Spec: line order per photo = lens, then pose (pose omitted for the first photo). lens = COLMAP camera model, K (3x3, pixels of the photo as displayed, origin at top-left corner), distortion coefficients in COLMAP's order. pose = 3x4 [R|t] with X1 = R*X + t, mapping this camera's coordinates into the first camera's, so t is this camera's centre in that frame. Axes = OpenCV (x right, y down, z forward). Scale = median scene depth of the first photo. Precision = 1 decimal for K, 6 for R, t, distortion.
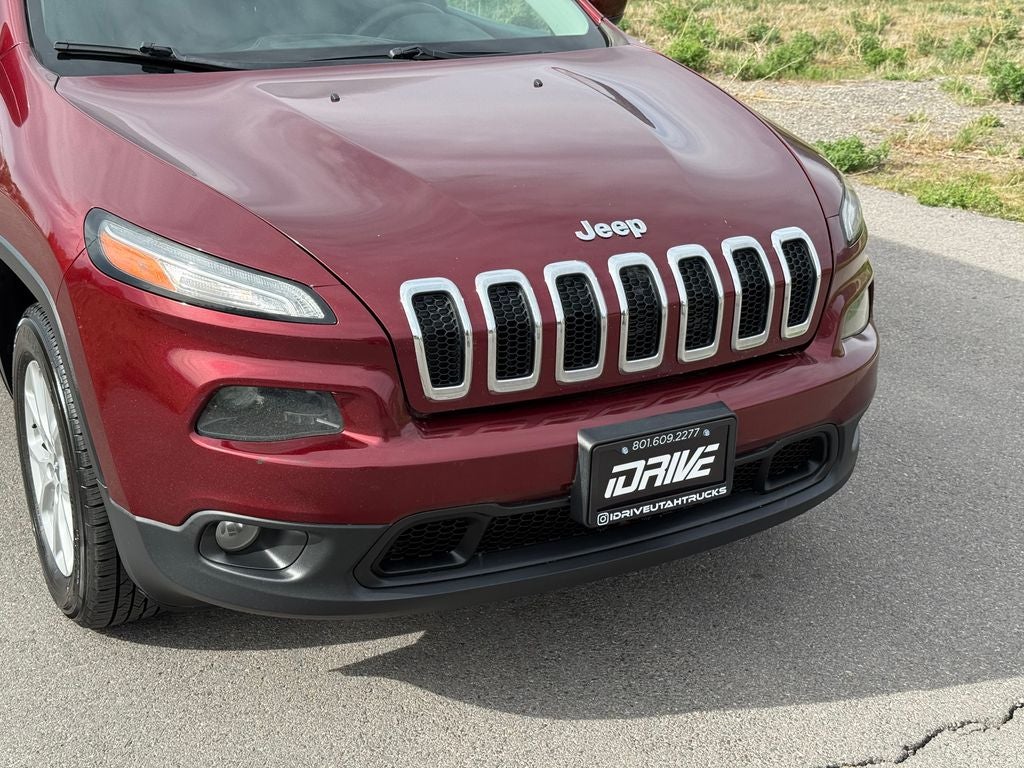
lens RADIAL K [[1431.1, 0, 513.8], [0, 1431.1, 374.2], [0, 0, 1]] dist [0.104121, 0.000000]
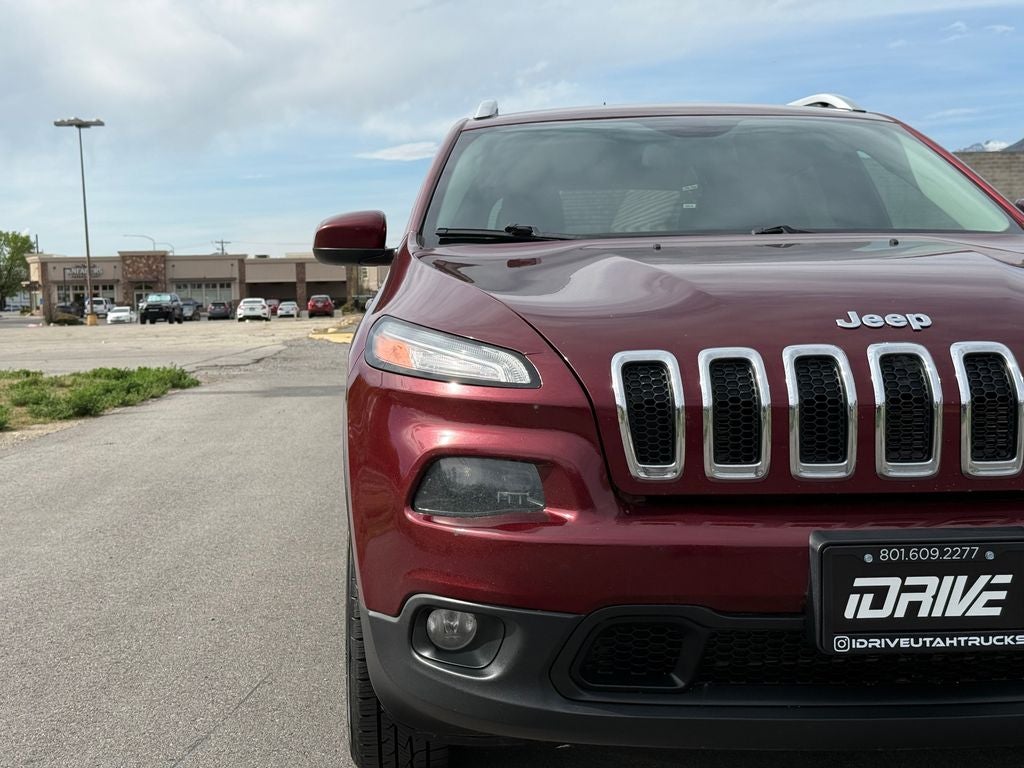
lens RADIAL K [[1431.1, 0, 495.2], [0, 1431.1, 392.4], [0, 0, 1]] dist [0.104121, 0.000000]
pose [[0.895753, -0.002062, -0.444548, 0.250162], [-0.124184, 0.959019, -0.254677, 0.196409], [0.426855, 0.283333, 0.858788, 0.162410]]
